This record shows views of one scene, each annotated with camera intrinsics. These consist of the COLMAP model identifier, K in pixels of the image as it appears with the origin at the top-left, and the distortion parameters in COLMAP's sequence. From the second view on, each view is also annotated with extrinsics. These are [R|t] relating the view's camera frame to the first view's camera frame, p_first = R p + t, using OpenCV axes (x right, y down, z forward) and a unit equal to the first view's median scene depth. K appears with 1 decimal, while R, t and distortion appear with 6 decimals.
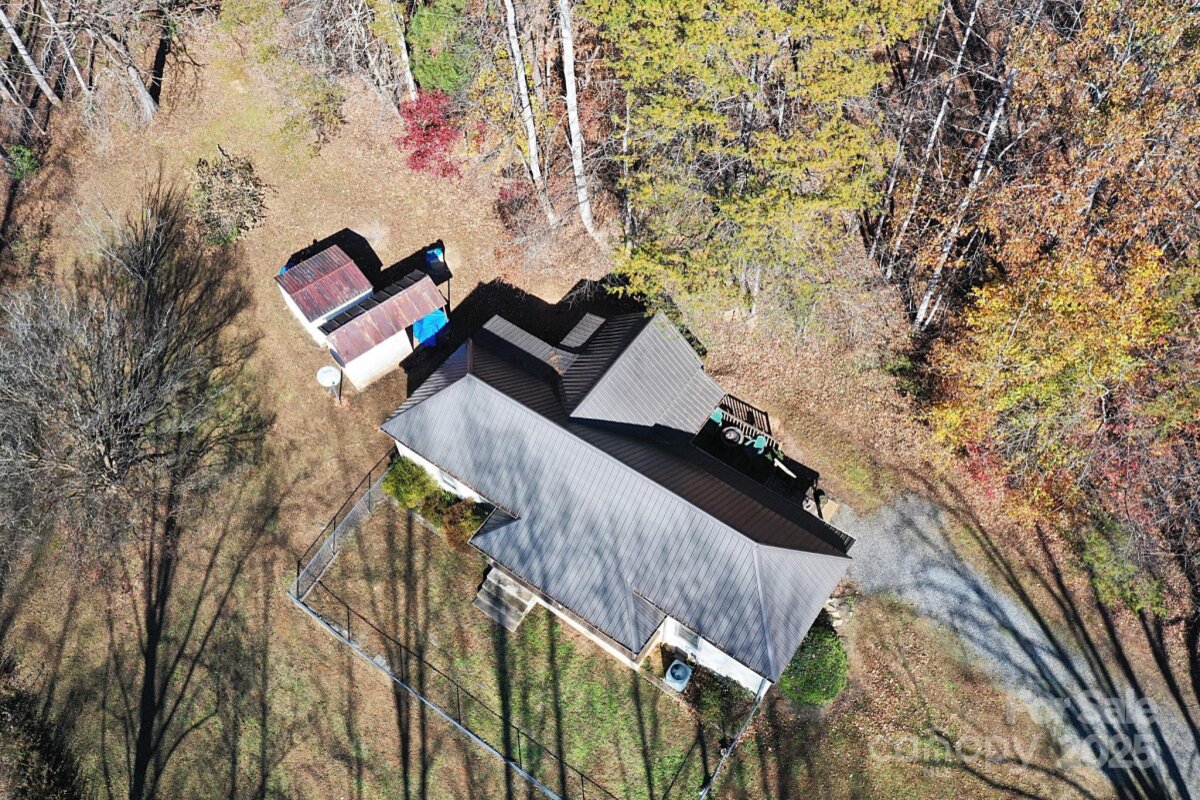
lens RADIAL K [[940.3, 0, 602.1], [0, 940.3, 416.3], [0, 0, 1]] dist [0.004821, -0.005279]
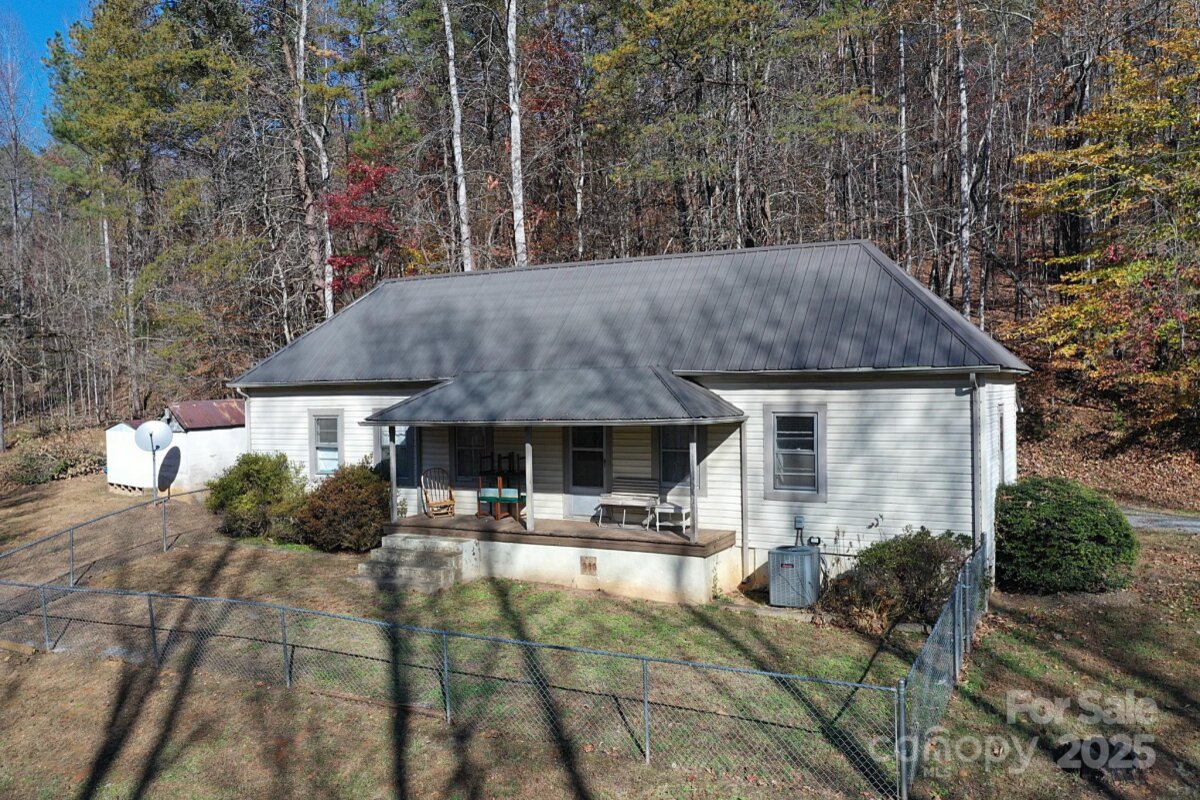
lens RADIAL K [[950.5, 0, 600.0], [0, 950.5, 400.0], [0, 0, 1]] dist [0.001011, -0.001053]
pose [[0.991582, -0.007062, 0.129287, -0.063106], [0.109802, 0.575022, -0.810736, 0.542289], [-0.068618, 0.818107, 0.570957, 0.607959]]
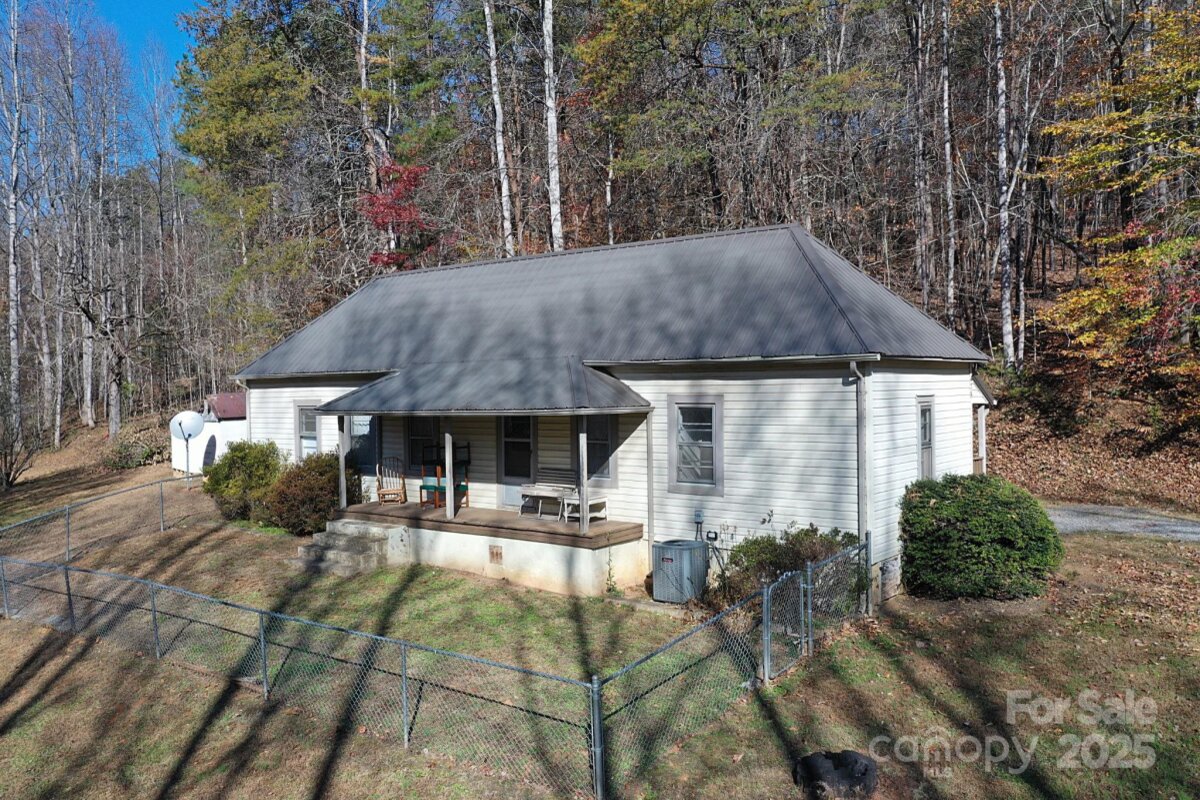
lens RADIAL K [[947.0, 0, 600.0], [0, 947.0, 400.0], [0, 0, 1]] dist [0.007496, 0.000782]
pose [[0.999147, -0.005527, -0.040921, 0.062832], [-0.030141, 0.579770, -0.814223, 0.546800], [0.028225, 0.814762, 0.579109, 0.608098]]
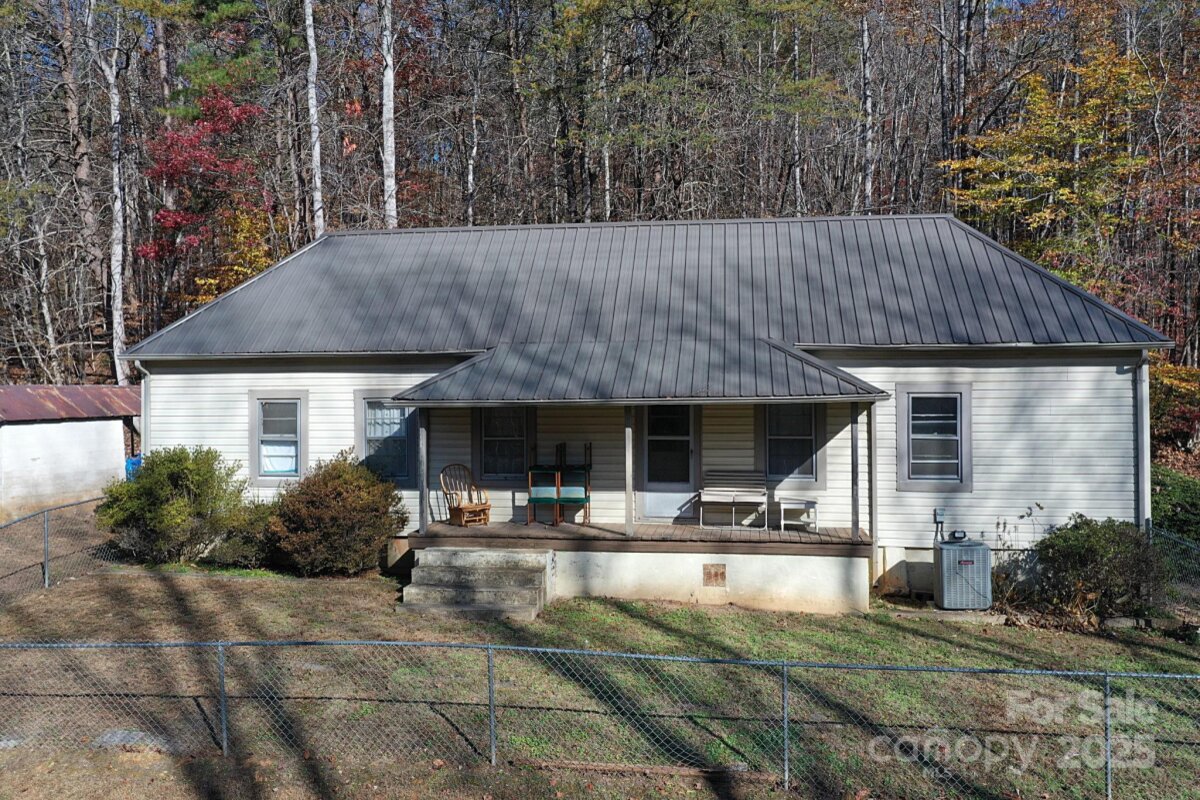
lens RADIAL K [[950.5, 0, 600.0], [0, 950.5, 400.0], [0, 0, 1]] dist [0.001011, -0.001053]
pose [[0.891995, 0.012086, 0.451883, -0.226153], [0.368576, 0.559312, -0.742511, 0.438639], [-0.261717, 0.828869, 0.494449, 0.705019]]
